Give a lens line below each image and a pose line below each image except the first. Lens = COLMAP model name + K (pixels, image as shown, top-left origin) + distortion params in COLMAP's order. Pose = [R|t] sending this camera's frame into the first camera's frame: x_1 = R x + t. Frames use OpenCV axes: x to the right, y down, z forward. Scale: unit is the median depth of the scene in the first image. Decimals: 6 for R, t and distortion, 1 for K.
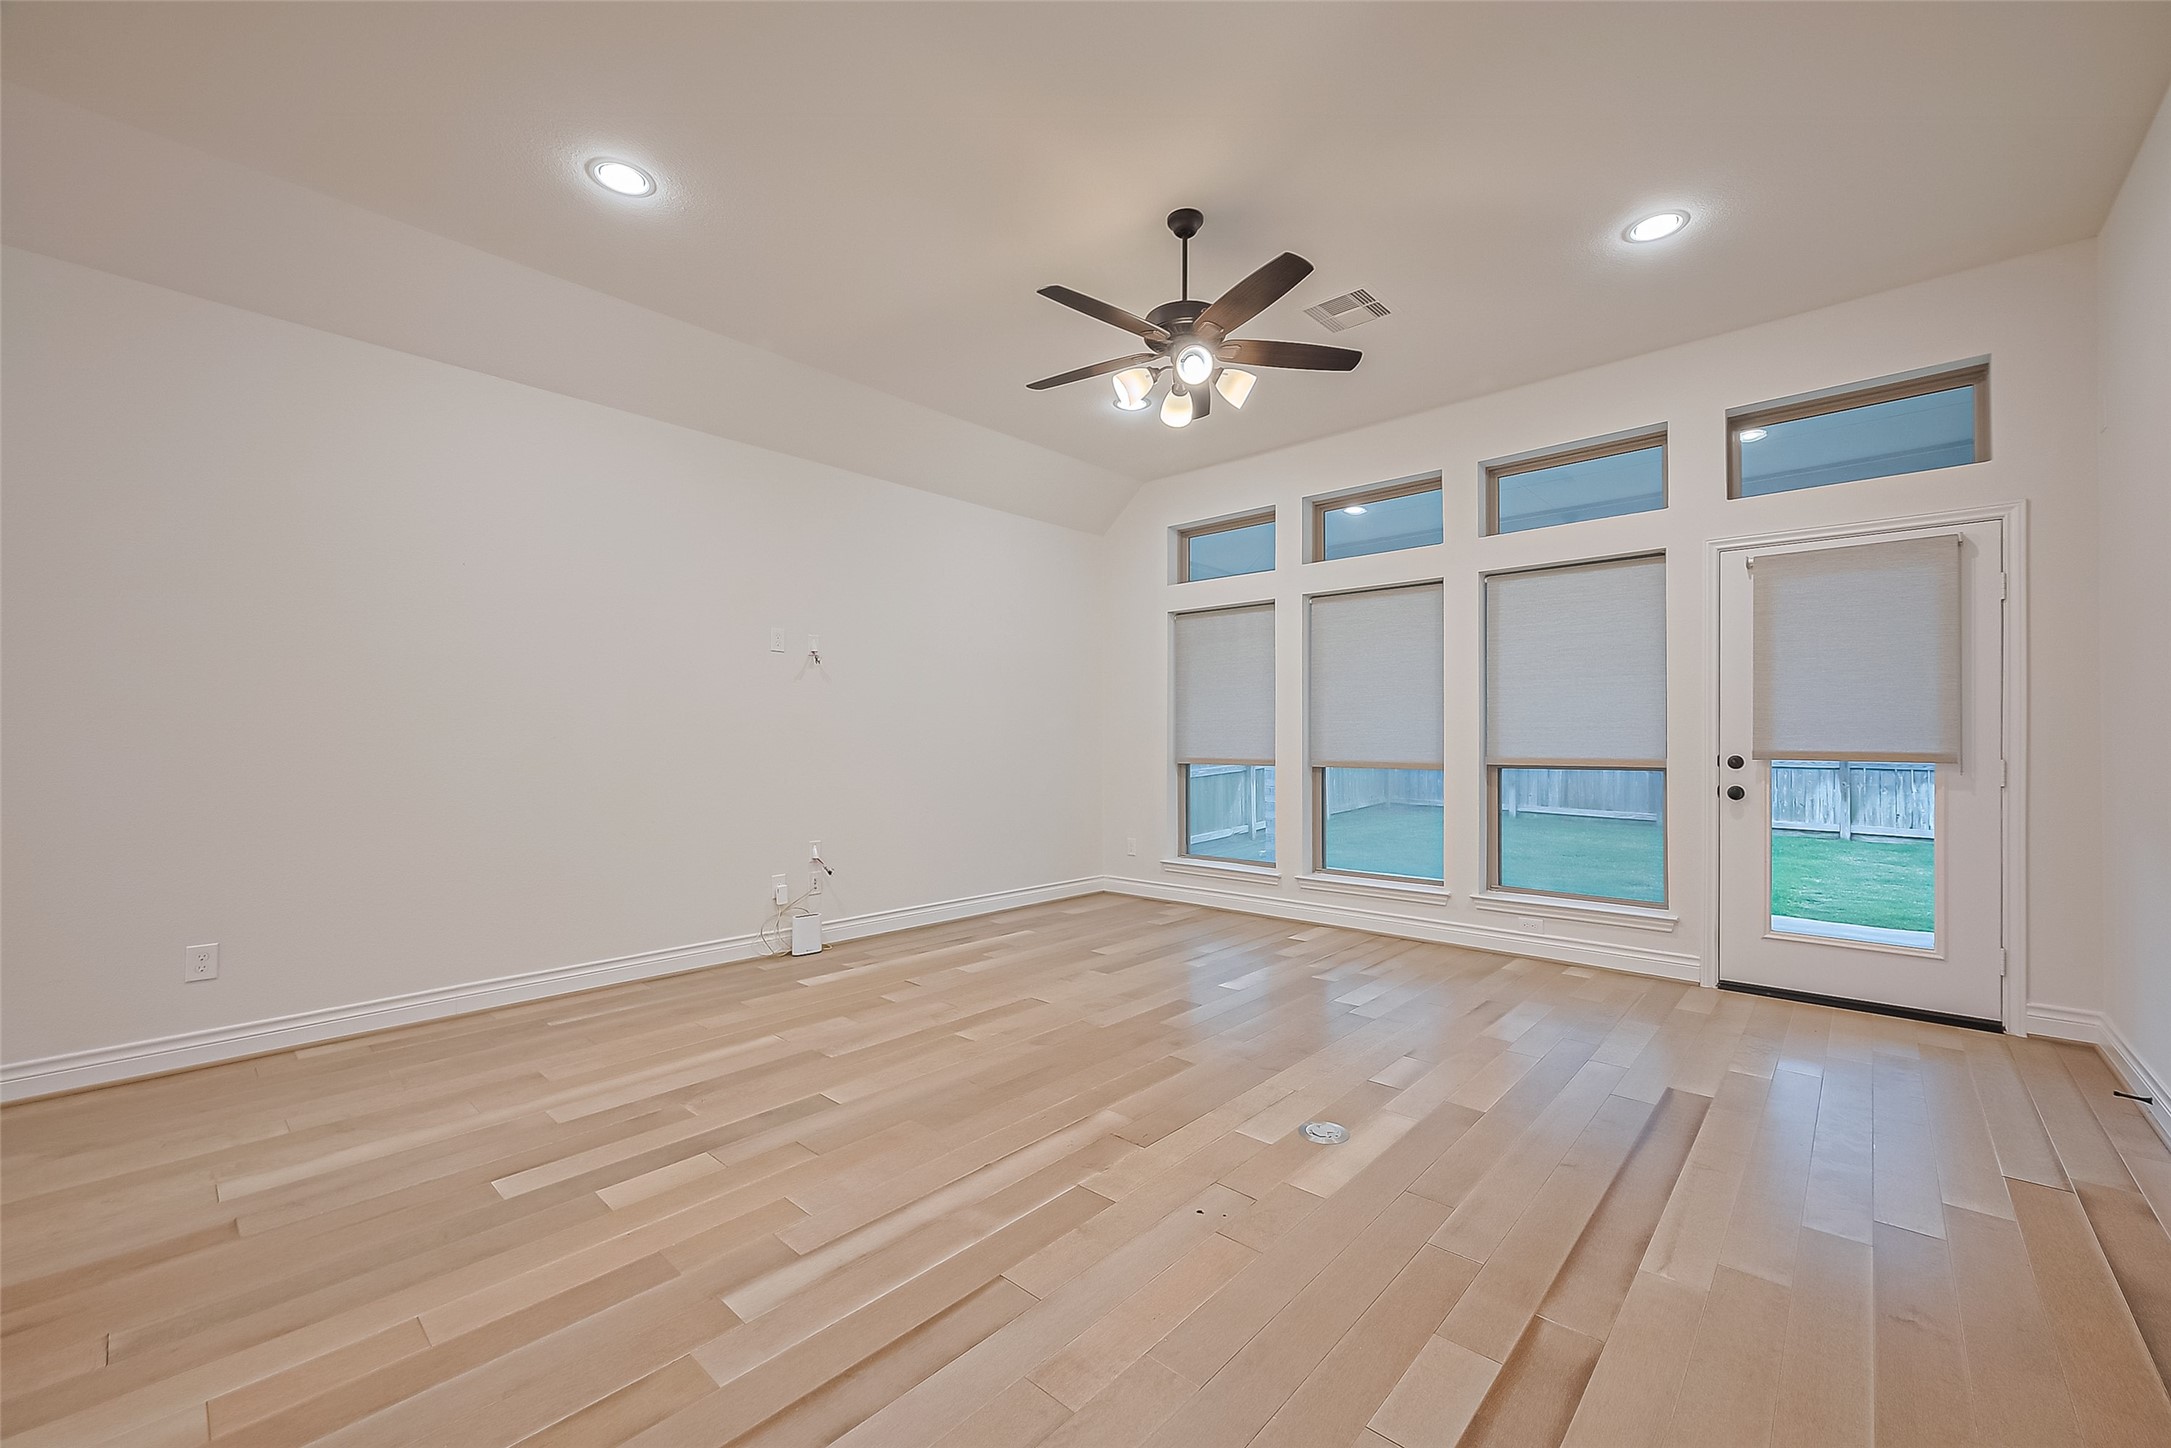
lens RADIAL K [[863.6, 0, 1096.5], [0, 863.6, 731.0], [0, 0, 1]] dist [0.000148, -0.000285]
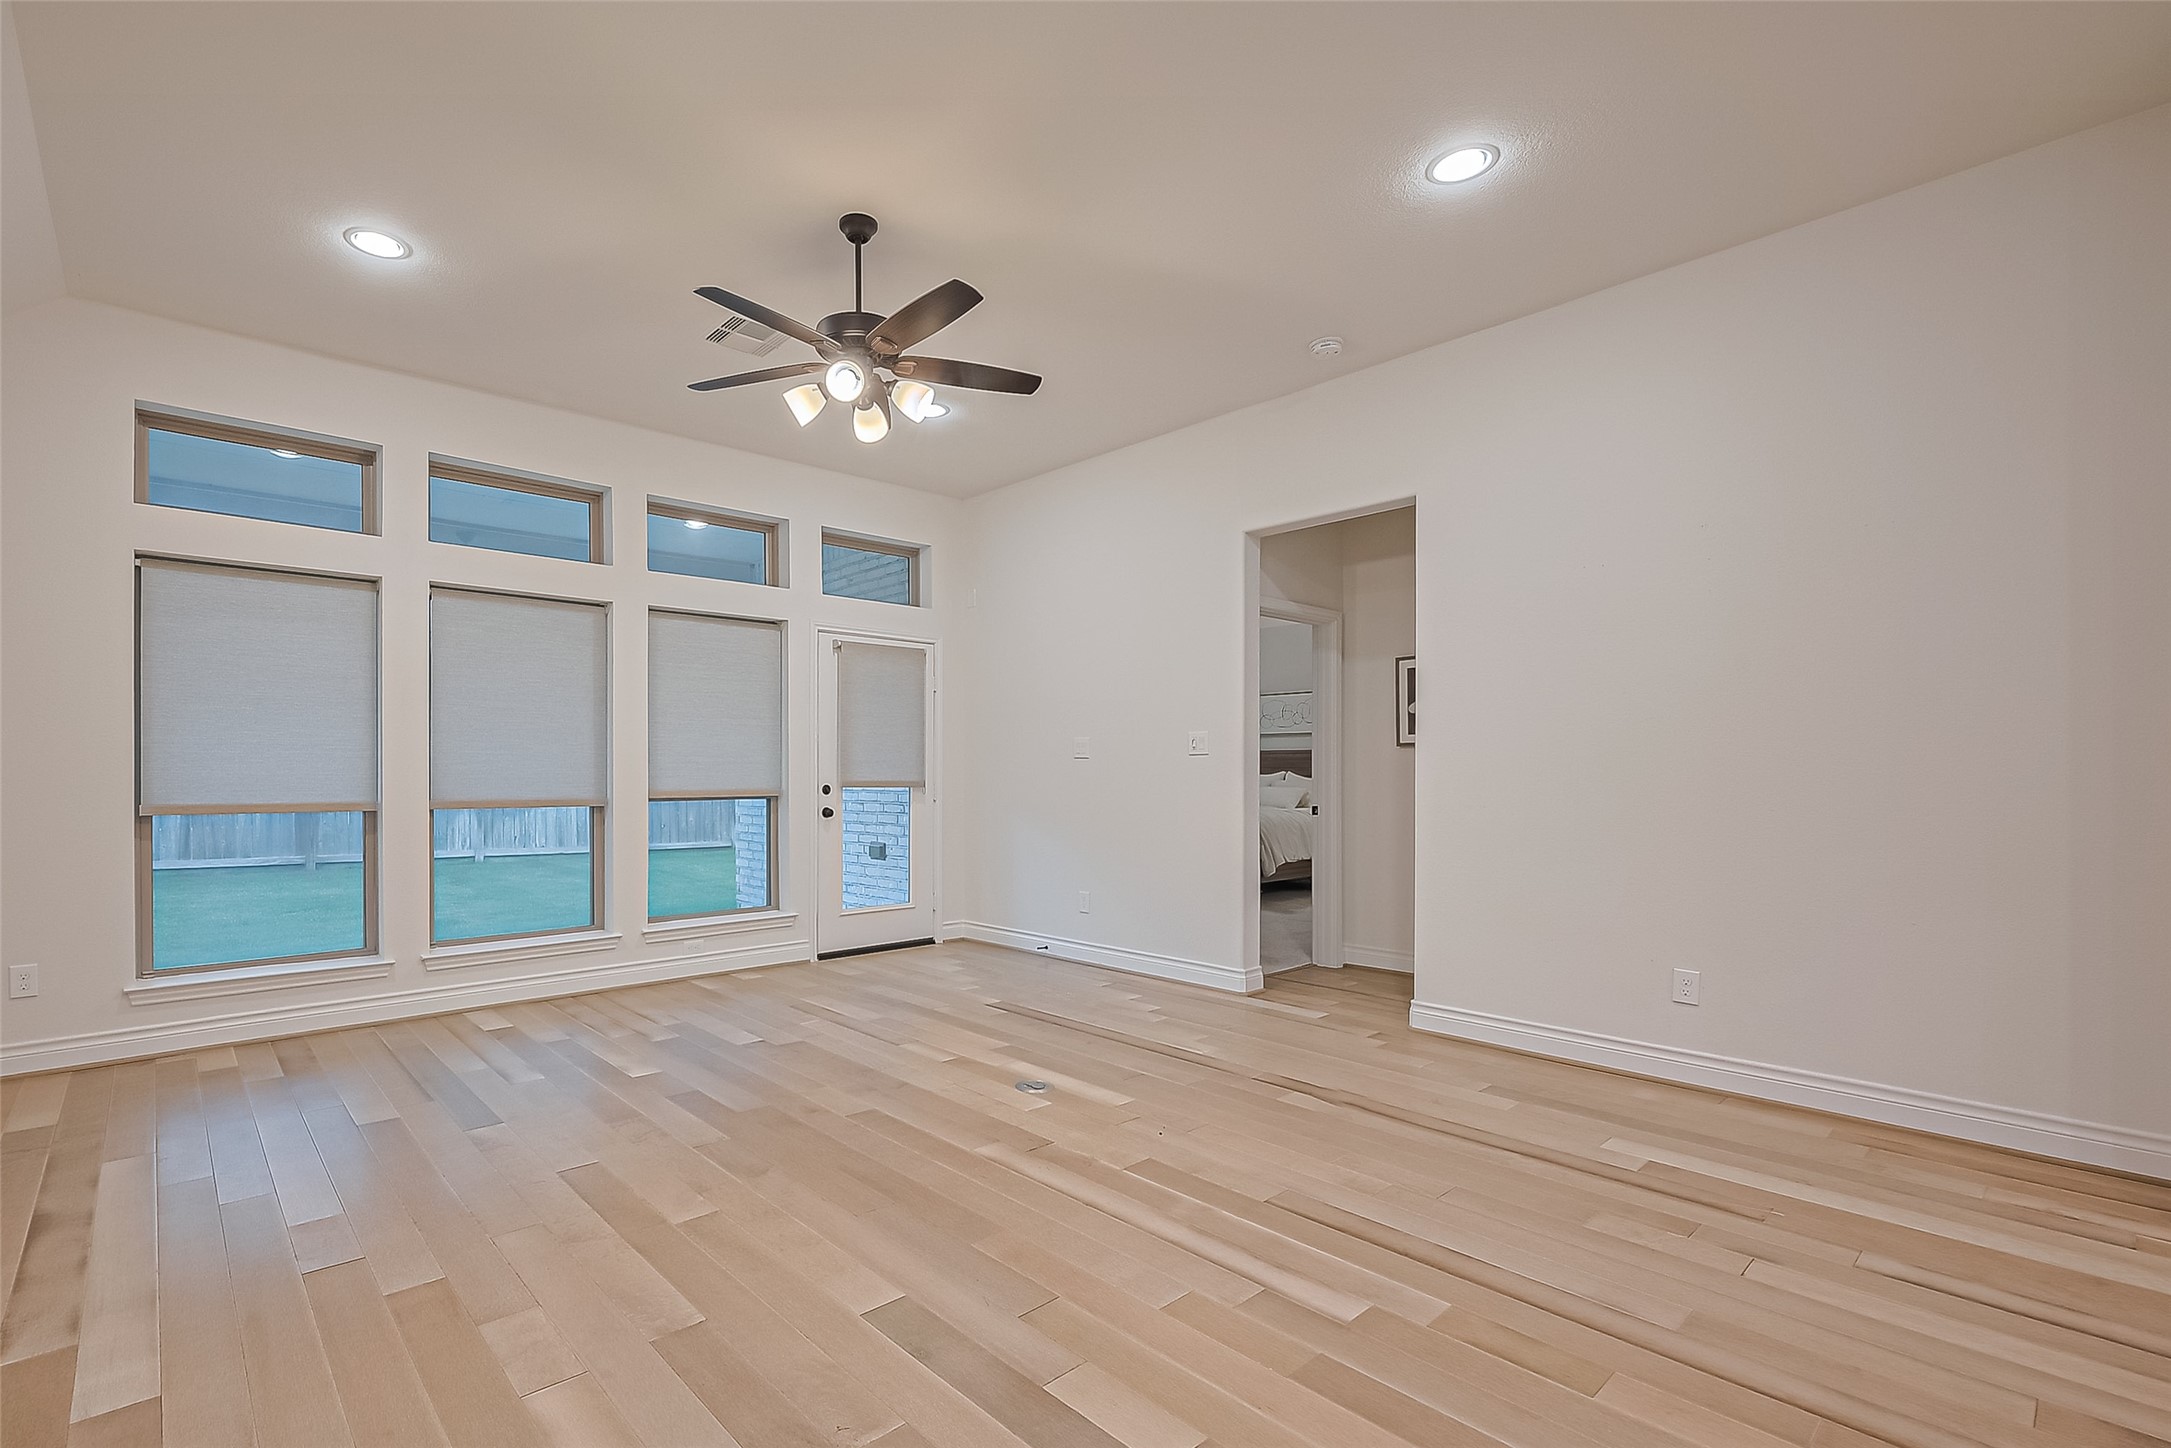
lens RADIAL K [[973.3, 0, 958.0], [0, 973.3, 771.1], [0, 0, 1]] dist [-0.003890, 0.000709]
pose [[0.143048, -0.000308, 0.989716, -0.698526], [-0.008776, 0.999960, 0.001580, 0.002812], [-0.989677, -0.008912, 0.143040, 0.552046]]
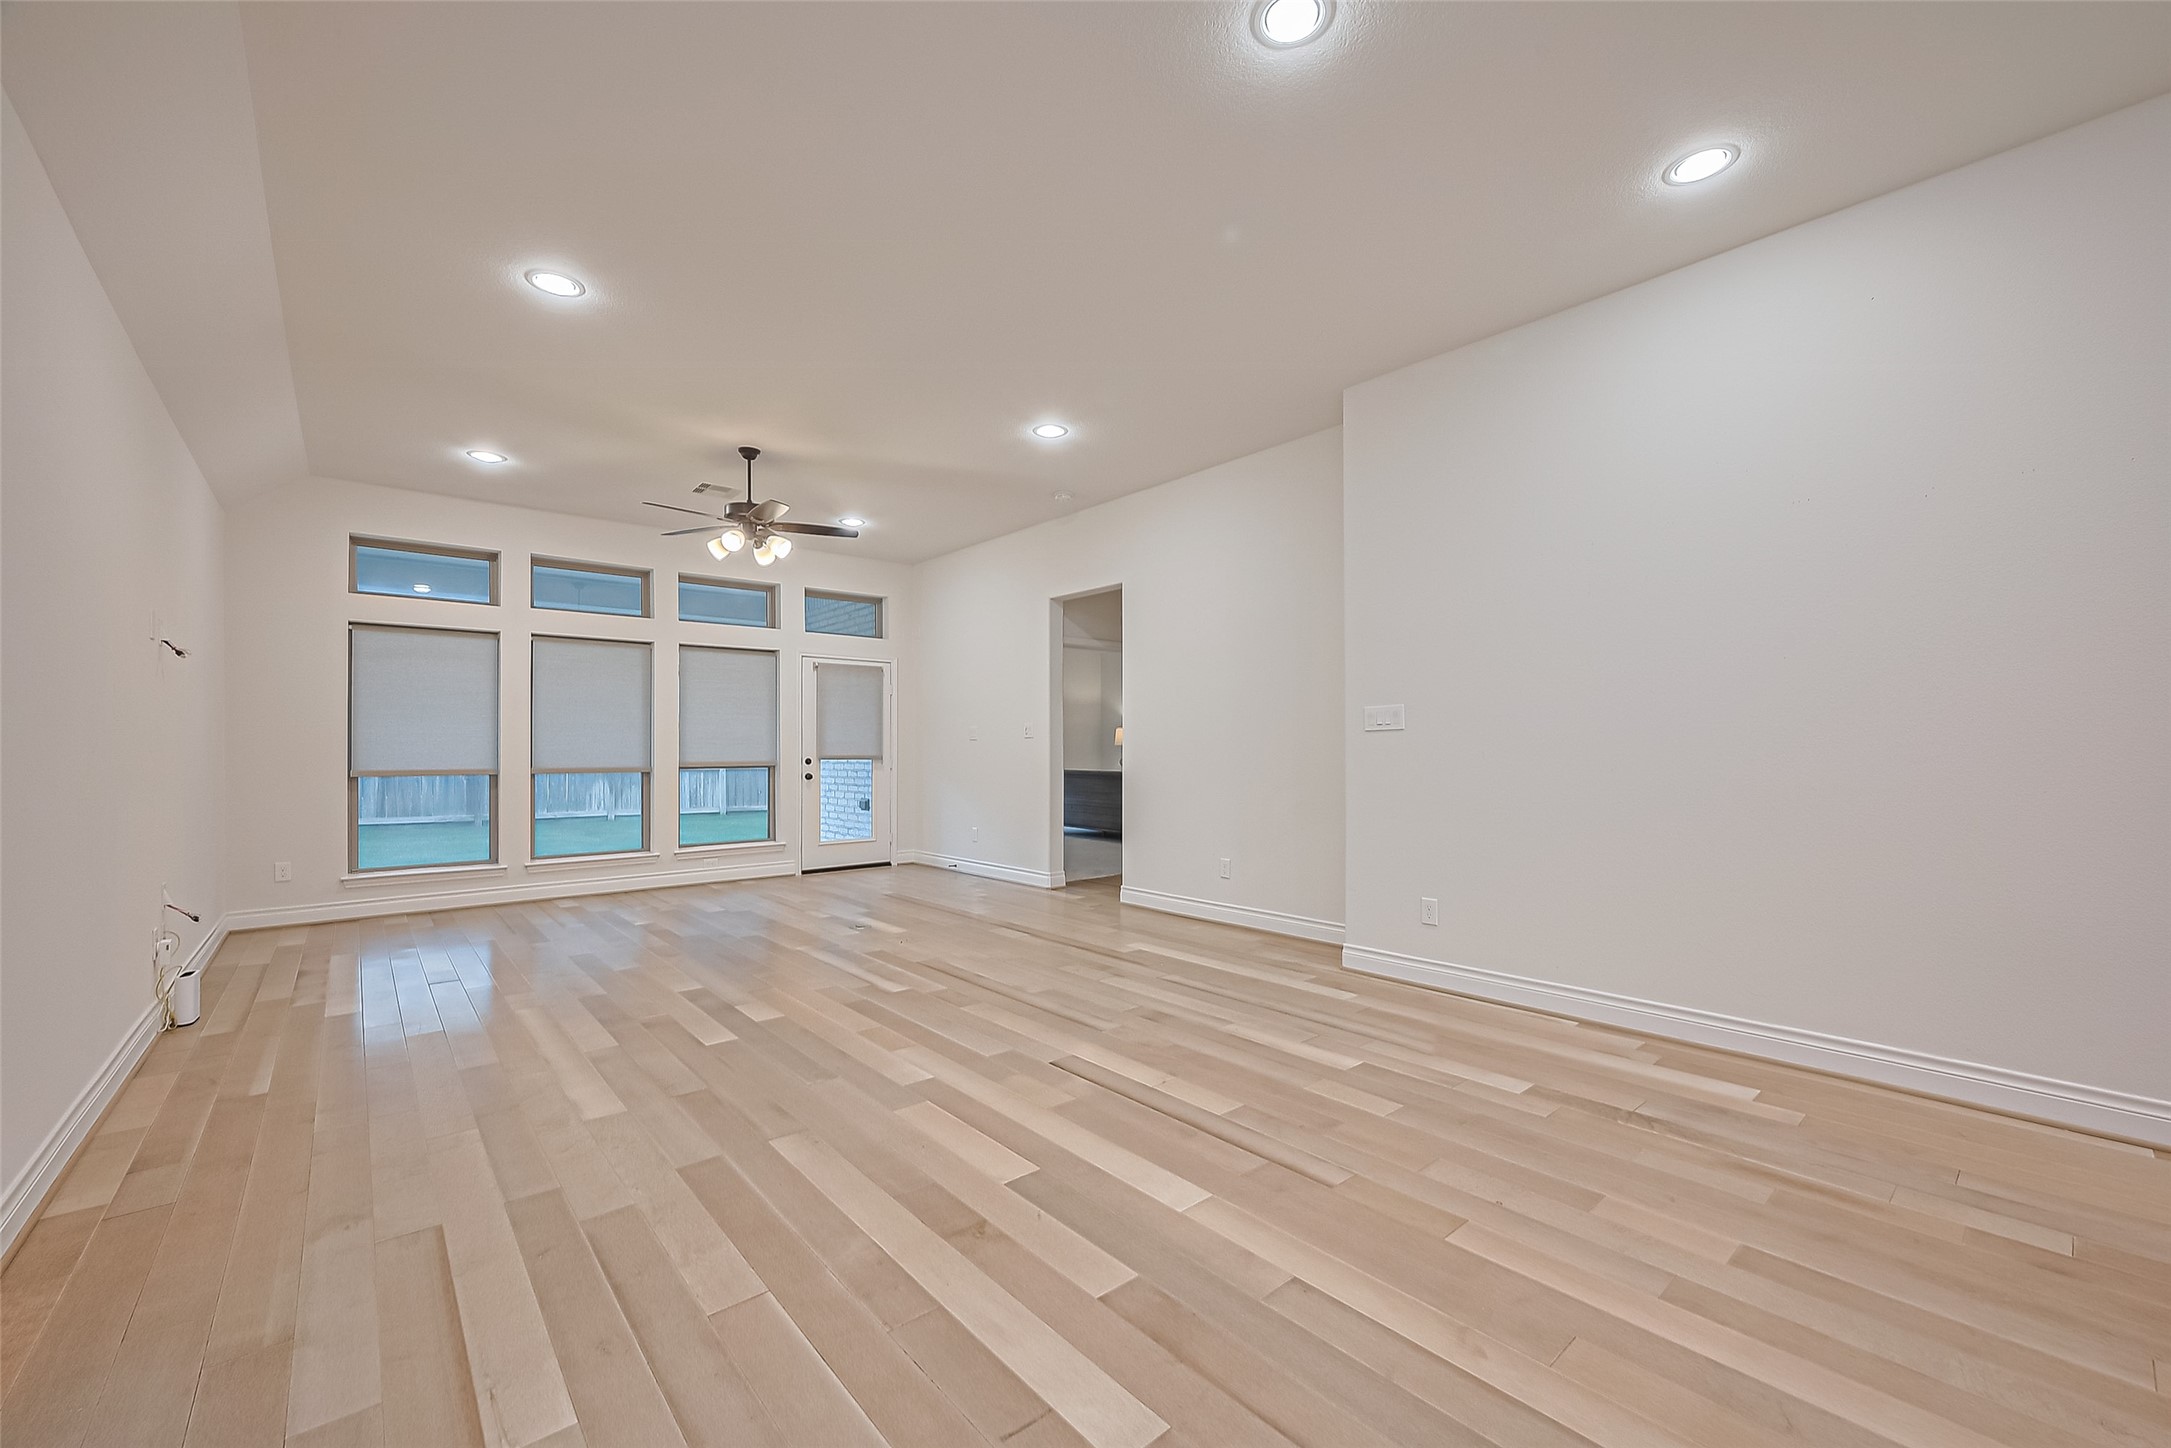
lens RADIAL K [[863.6, 0, 1084.3], [0, 863.6, 741.8], [0, 0, 1]] dist [0.000148, -0.000285]
pose [[0.134464, 0.007348, 0.990891, -1.132602], [-0.005555, 0.999962, -0.006661, -0.000272], [-0.990903, -0.004609, 0.134500, 0.077658]]
